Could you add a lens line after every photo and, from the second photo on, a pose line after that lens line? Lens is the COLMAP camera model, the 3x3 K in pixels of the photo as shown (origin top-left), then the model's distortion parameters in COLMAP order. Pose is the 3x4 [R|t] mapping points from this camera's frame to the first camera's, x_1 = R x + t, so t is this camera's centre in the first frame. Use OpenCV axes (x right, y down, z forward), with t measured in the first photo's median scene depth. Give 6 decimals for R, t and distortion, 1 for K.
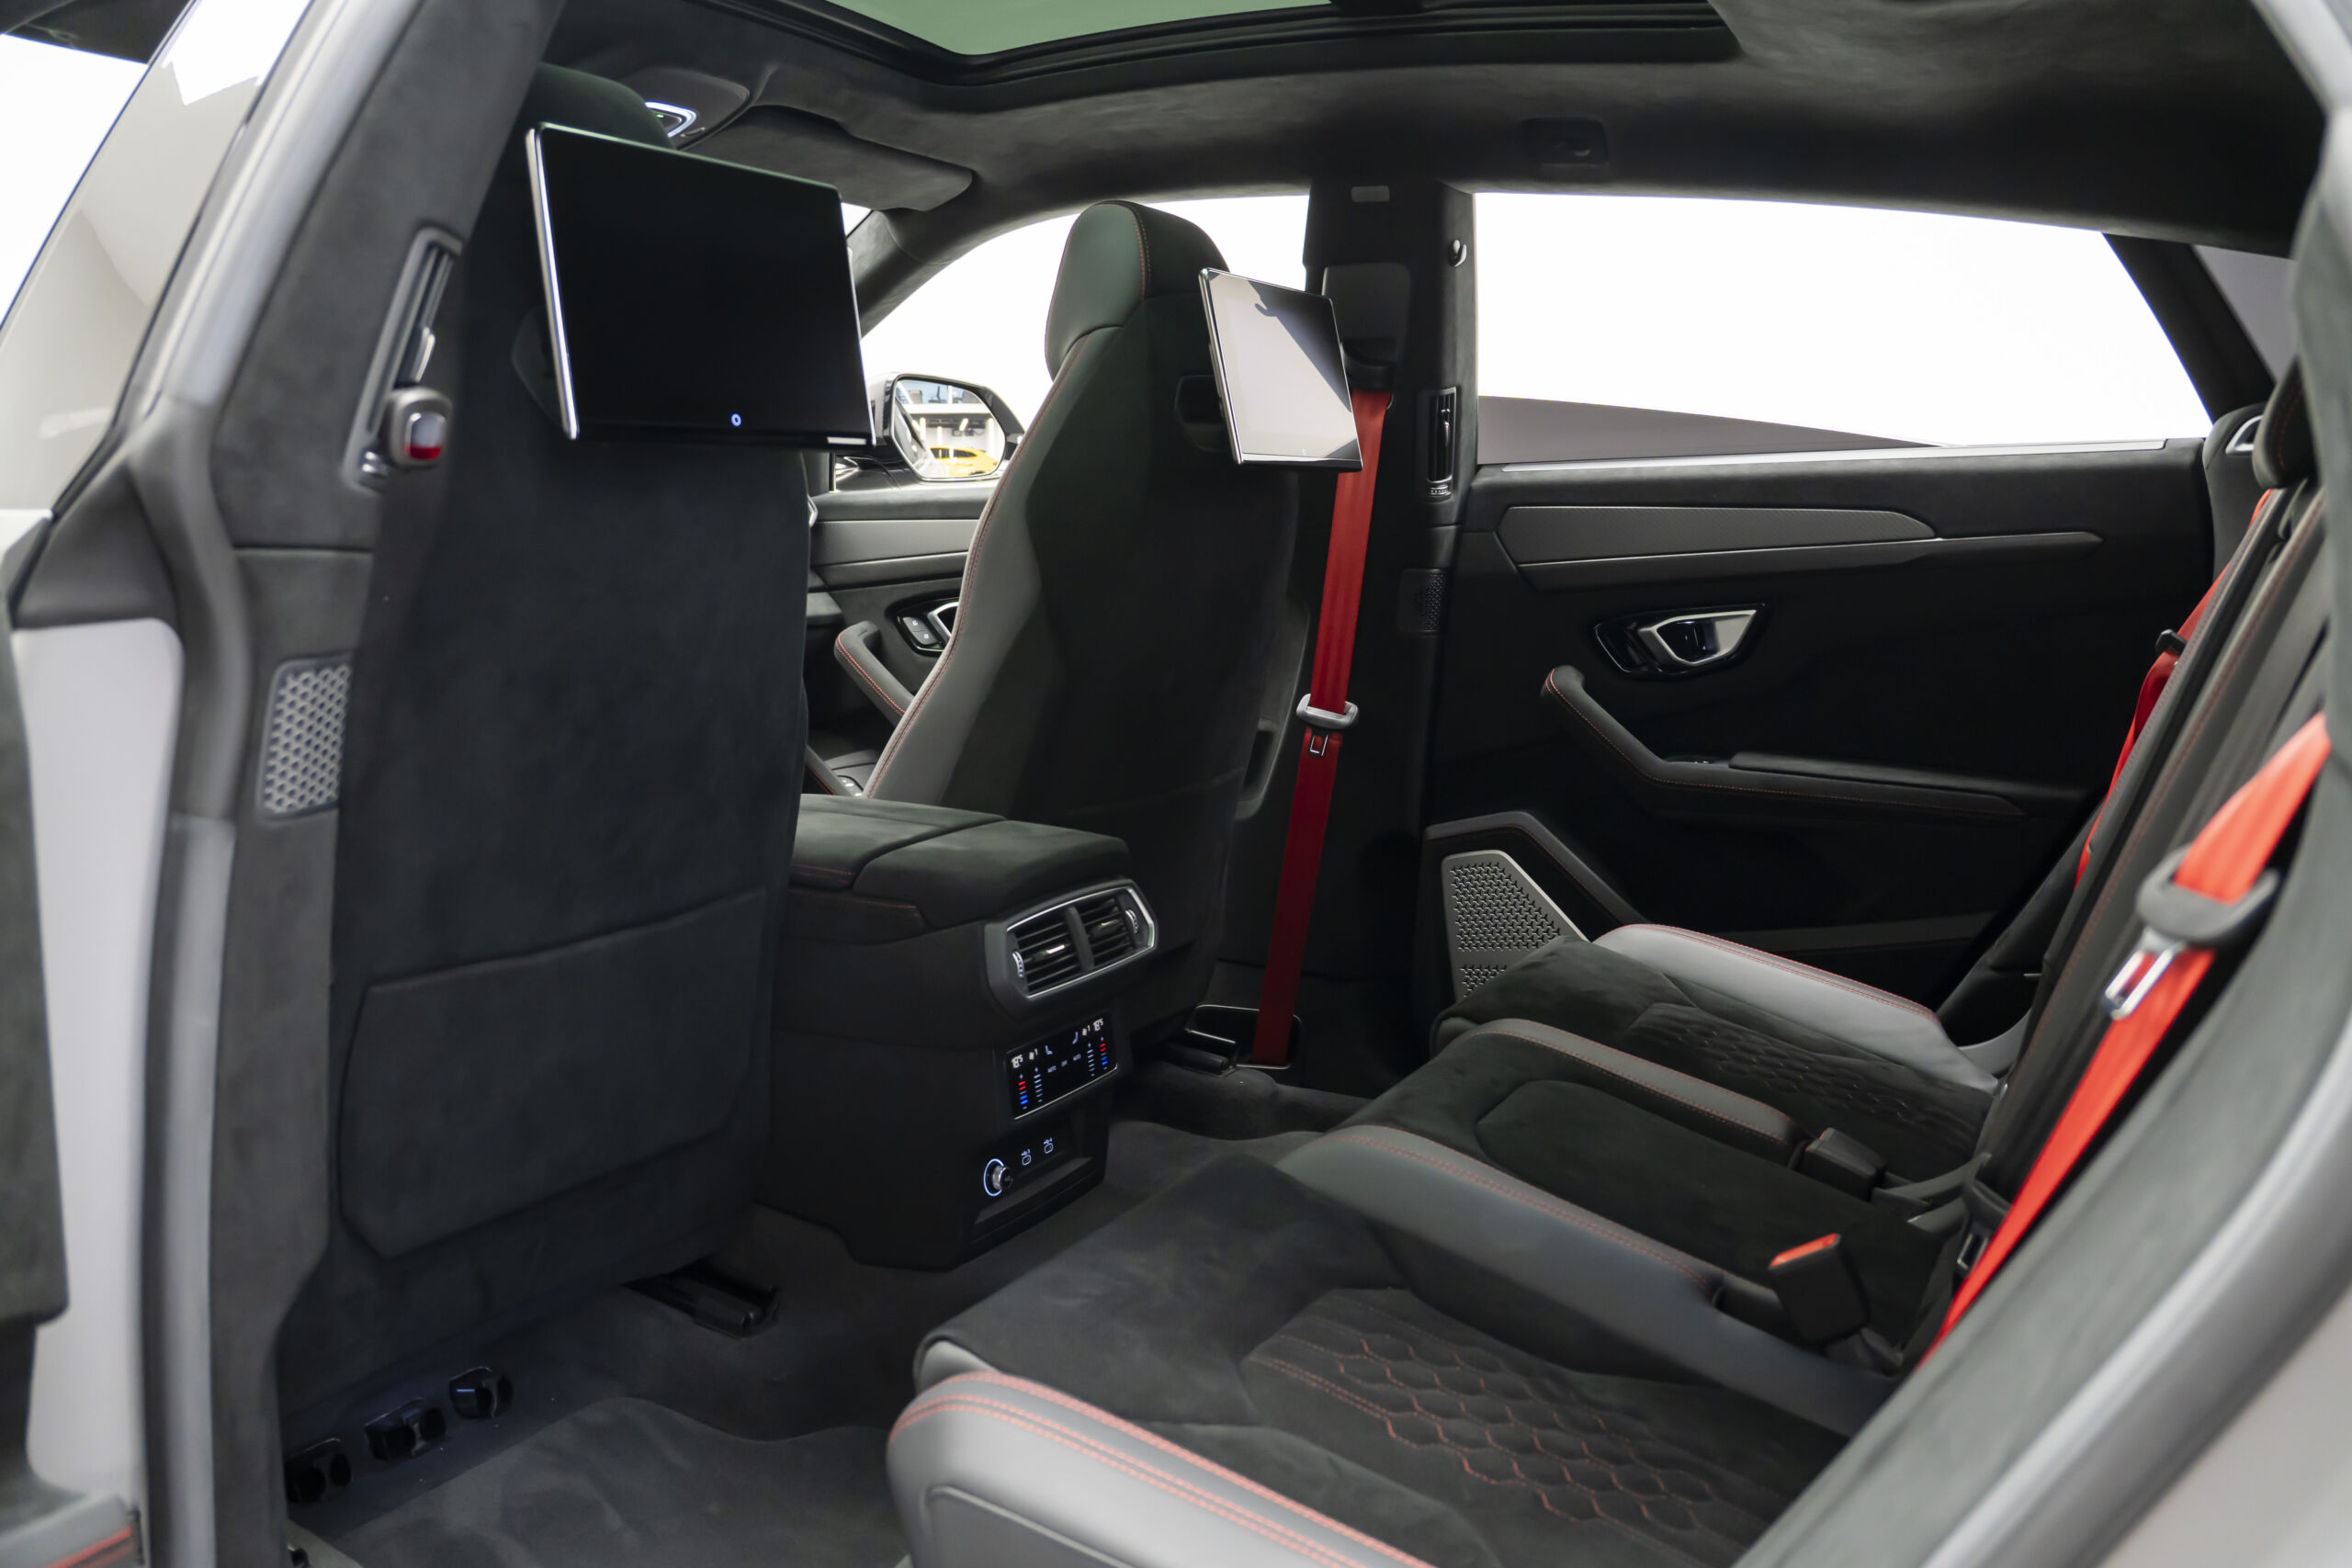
lens RADIAL K [[1894.6, 0, 1176.0], [0, 1894.6, 784.0], [0, 0, 1]] dist [-0.202863, 0.114898]
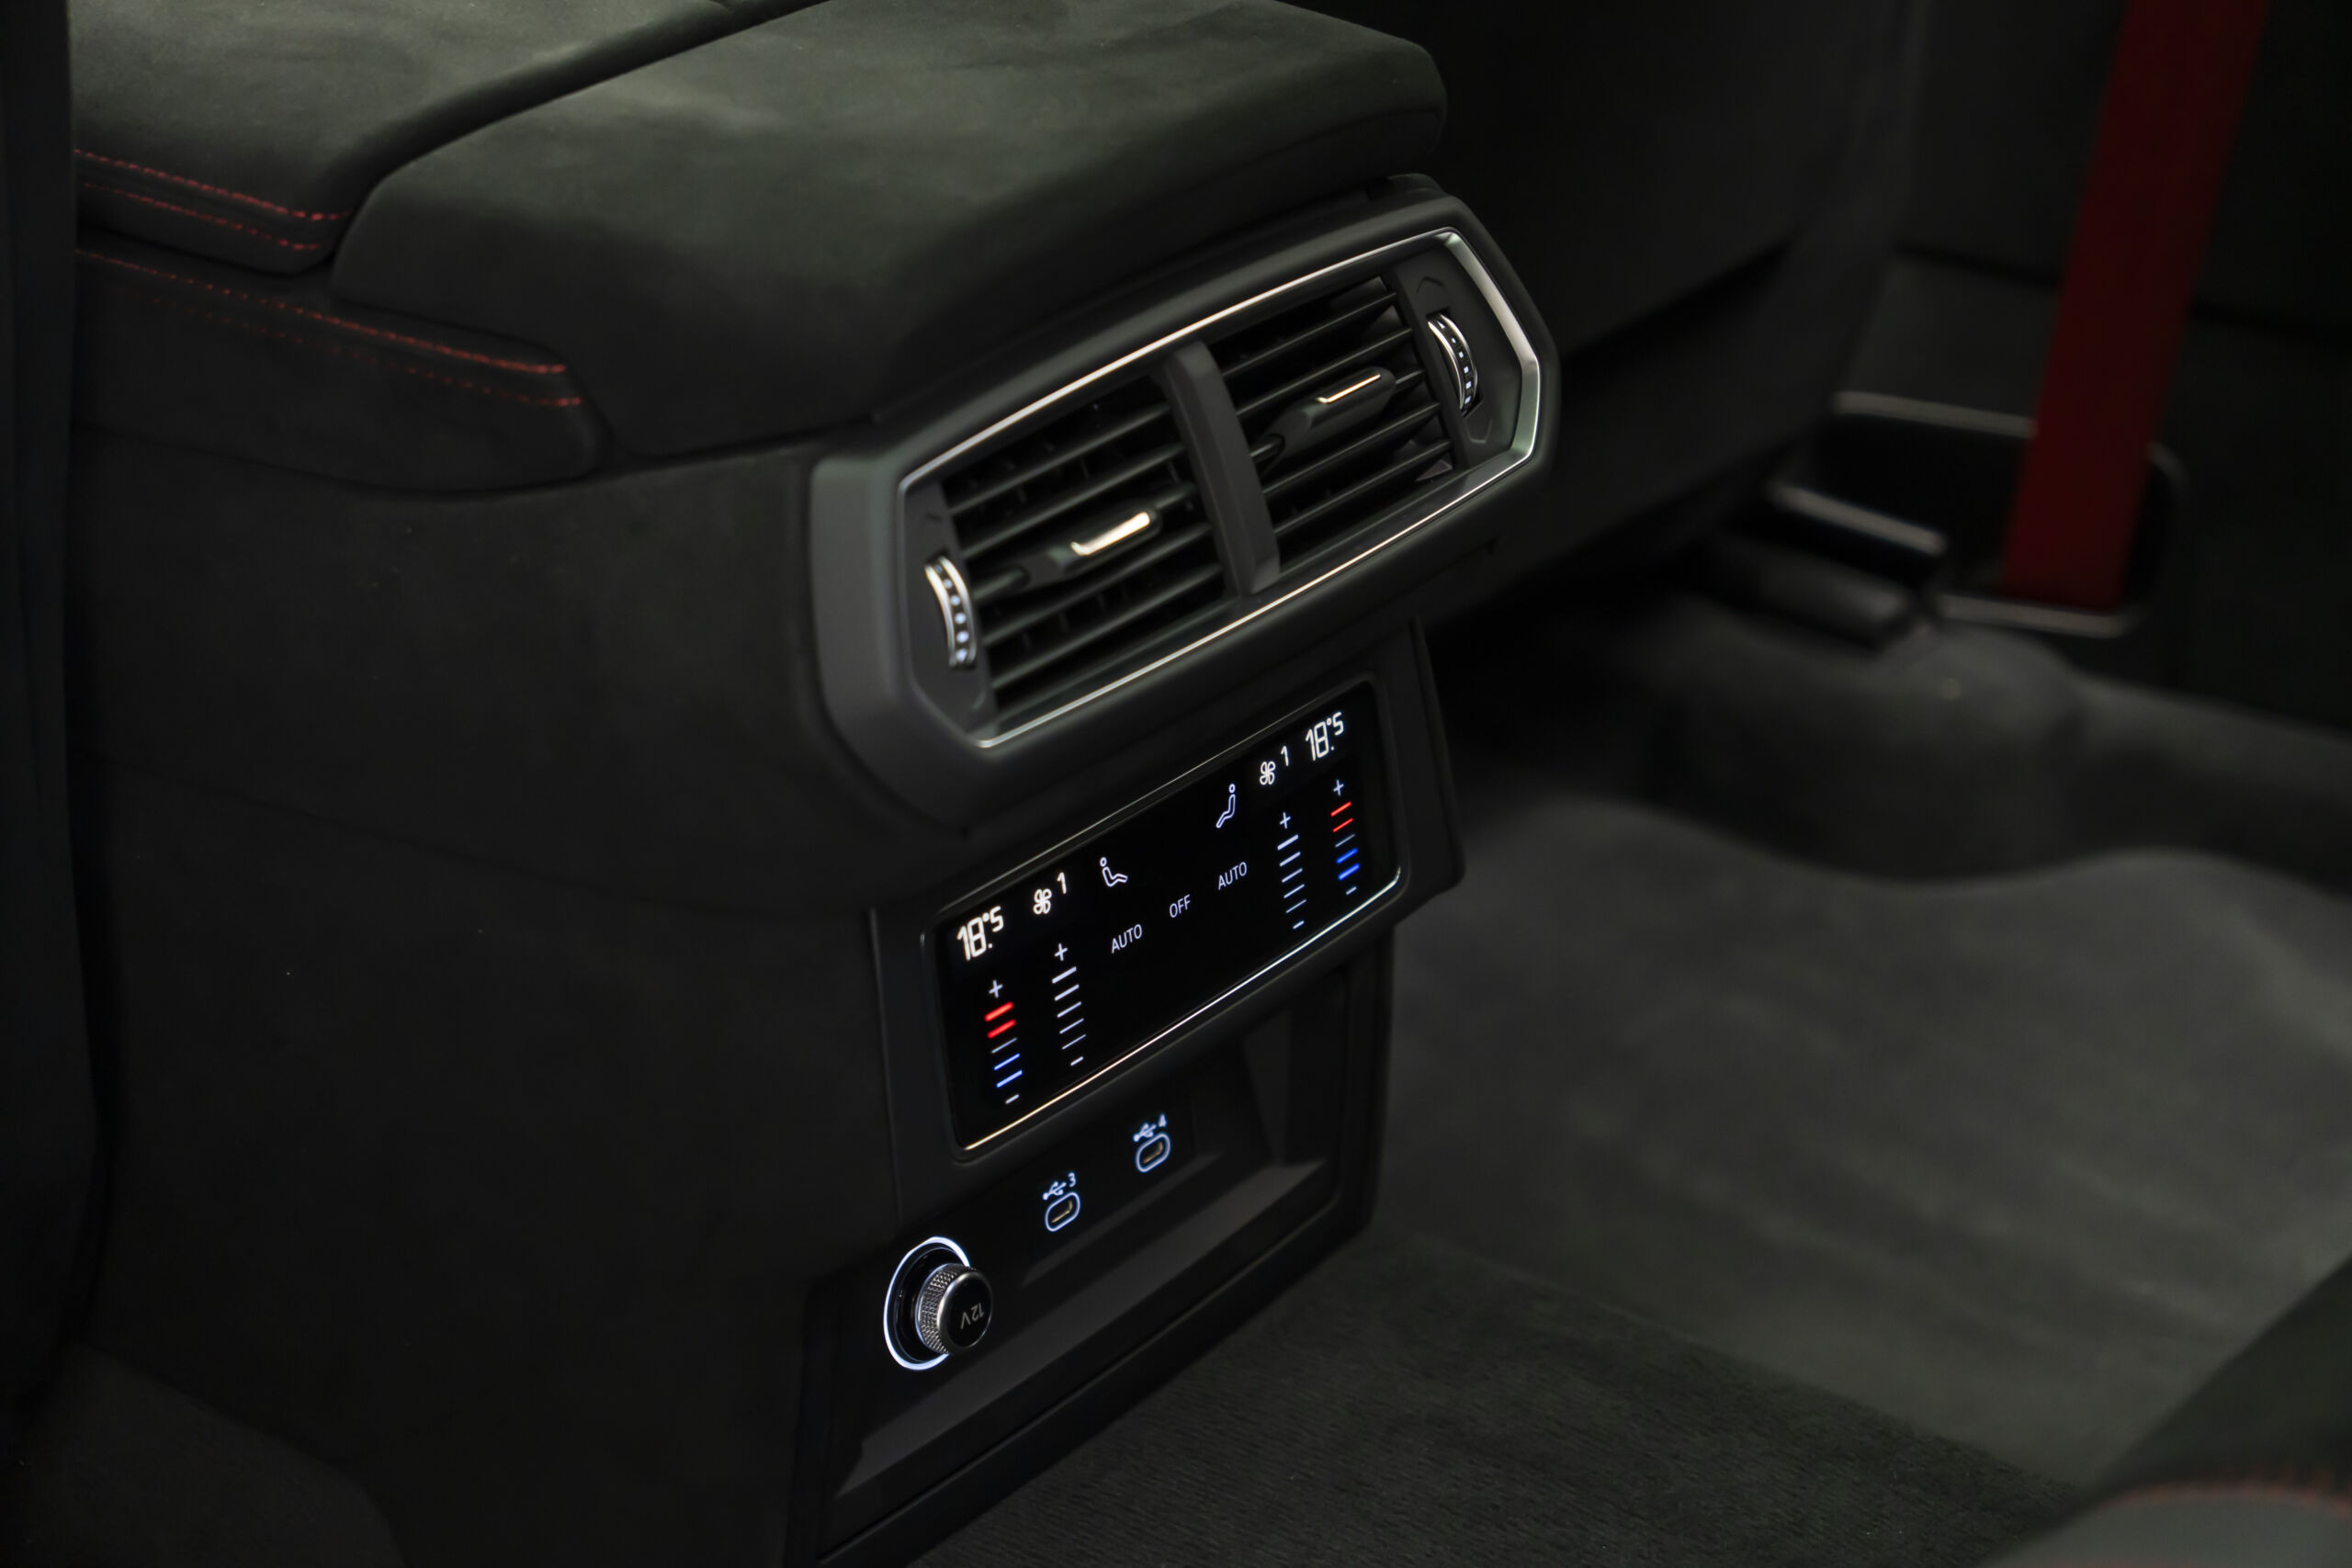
lens RADIAL K [[4562.7, 0, 1176.0], [0, 4562.7, 784.0], [0, 0, 1]] dist [0.379816, 0.000785]
pose [[0.985633, 0.037076, -0.164784, 0.045744], [0.013383, 0.955401, 0.295009, -0.059370], [0.168373, -0.292975, 0.941178, 0.375315]]
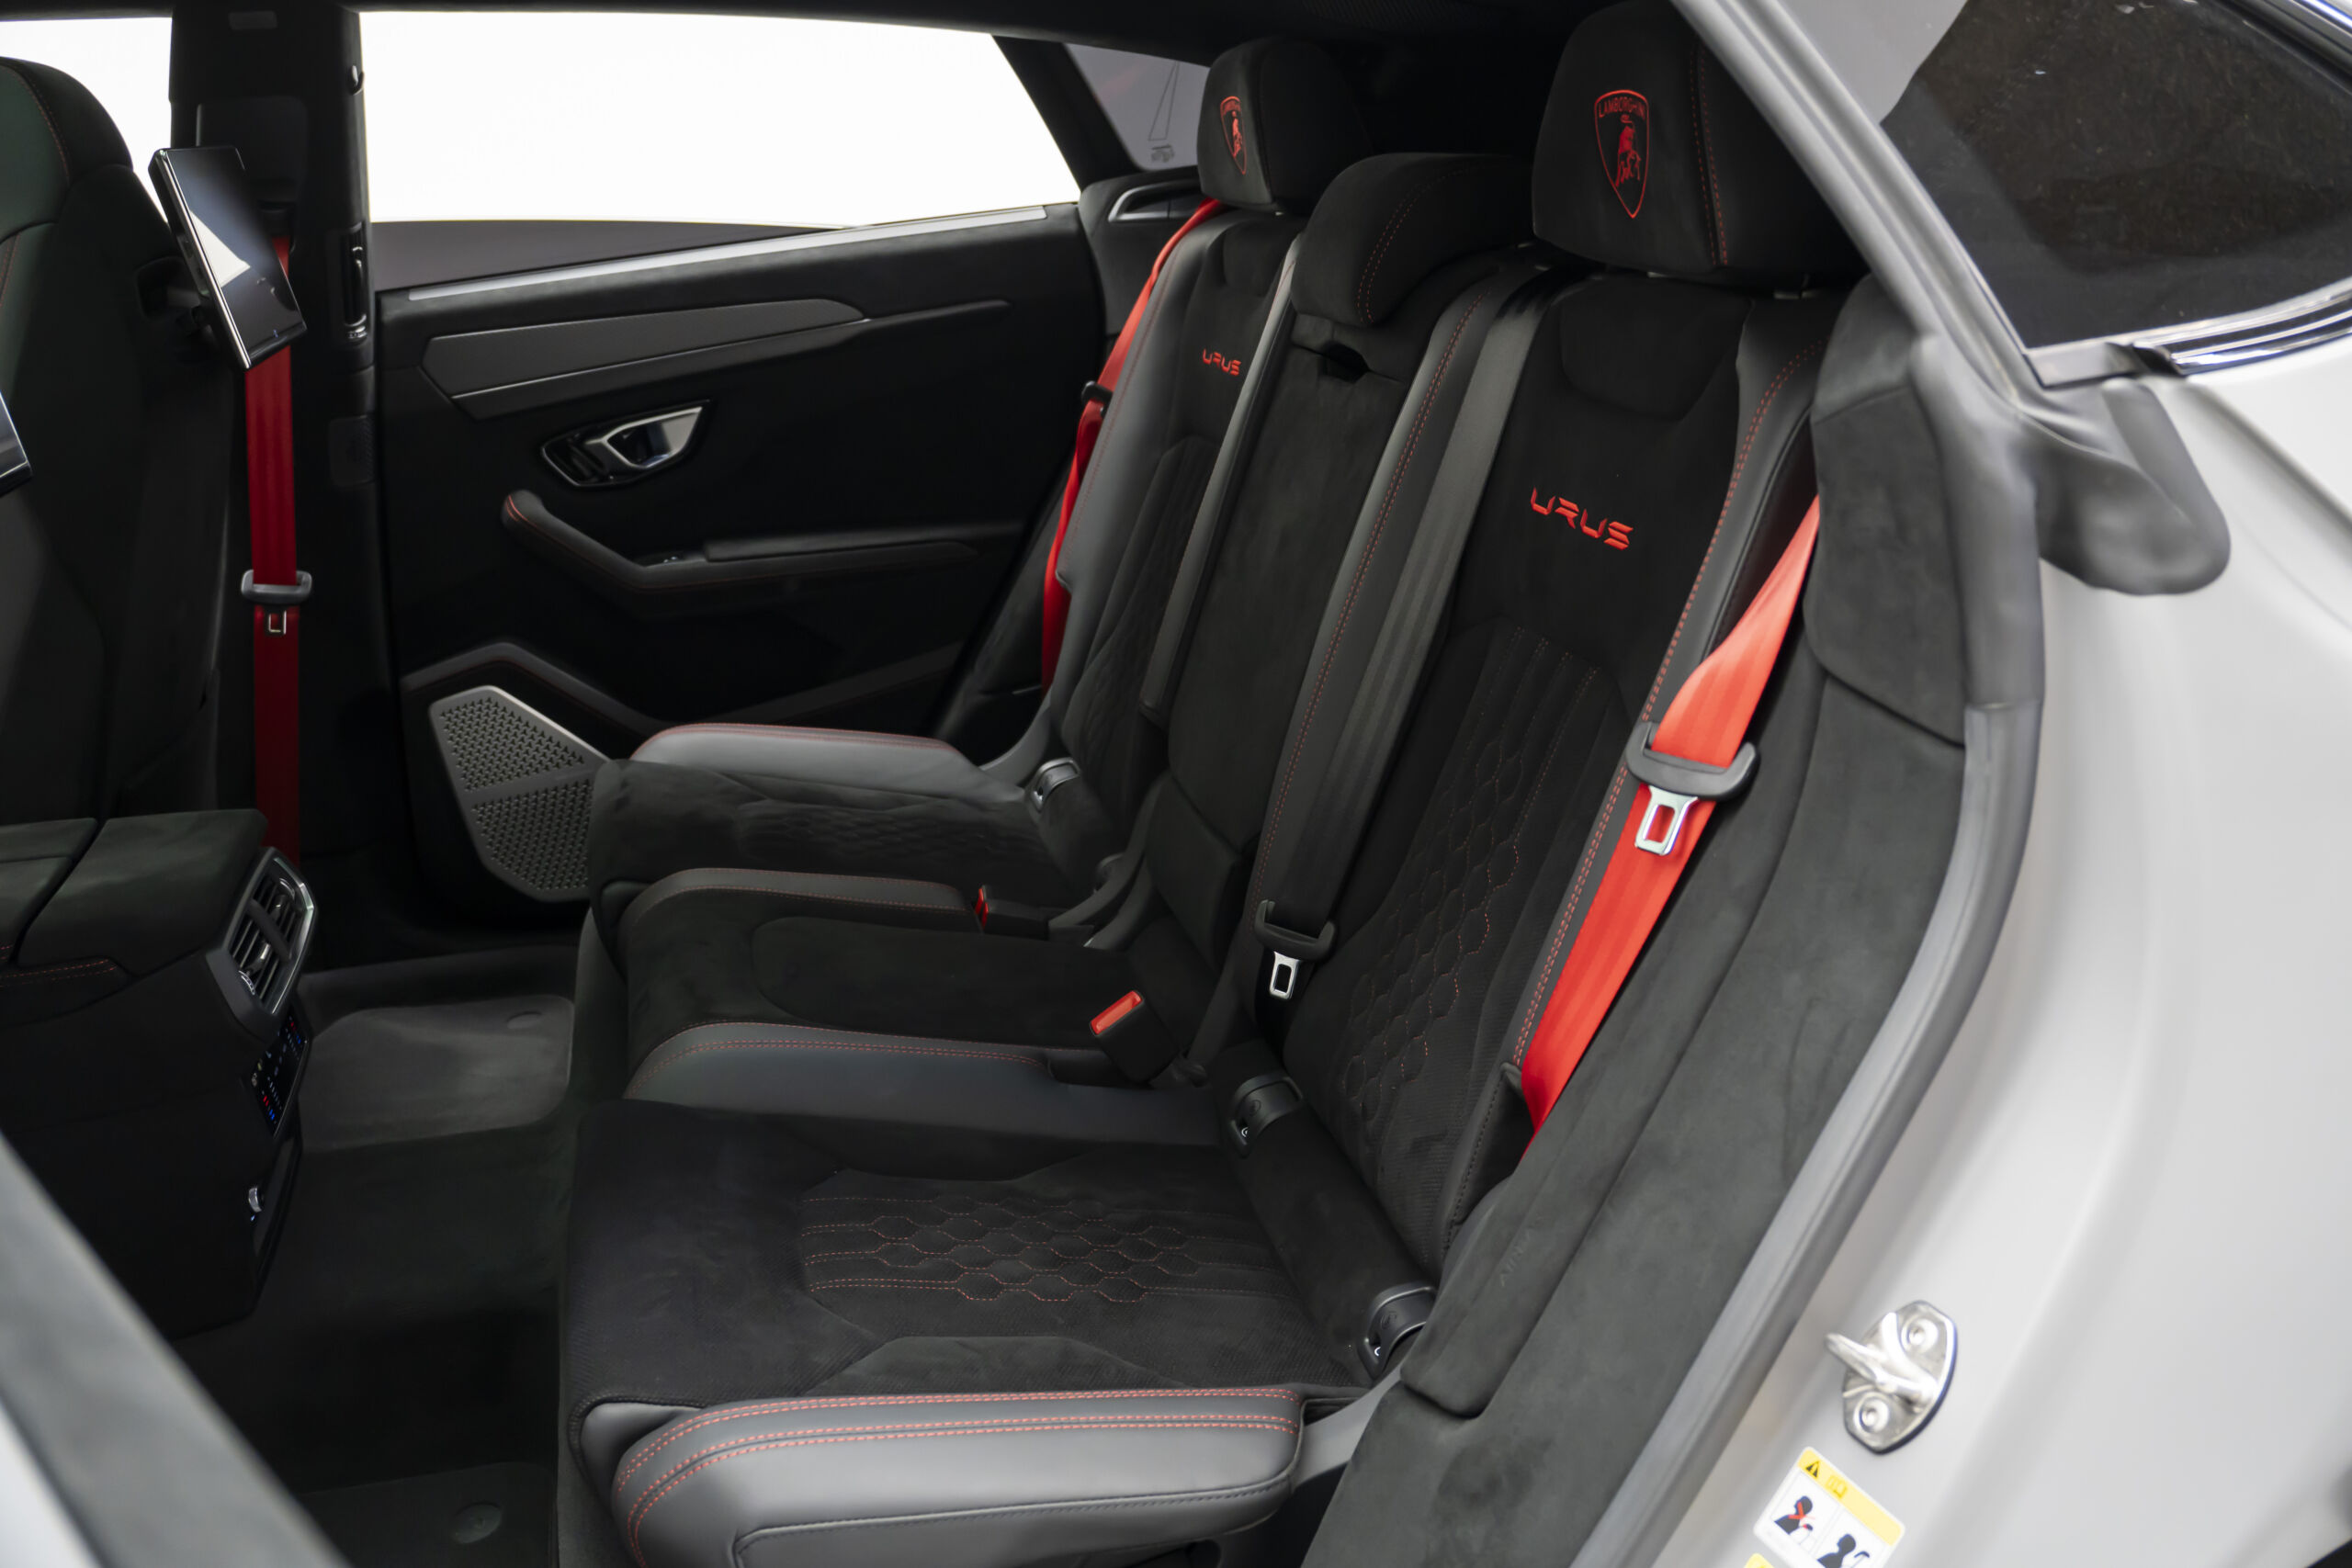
lens RADIAL K [[1894.6, 0, 1176.0], [0, 1894.6, 784.0], [0, 0, 1]] dist [-0.202863, 0.114898]
pose [[0.715450, -0.277377, 0.641244, -0.268833], [0.147466, 0.957089, 0.249469, -0.135623], [-0.682924, -0.083921, 0.725653, 0.058256]]
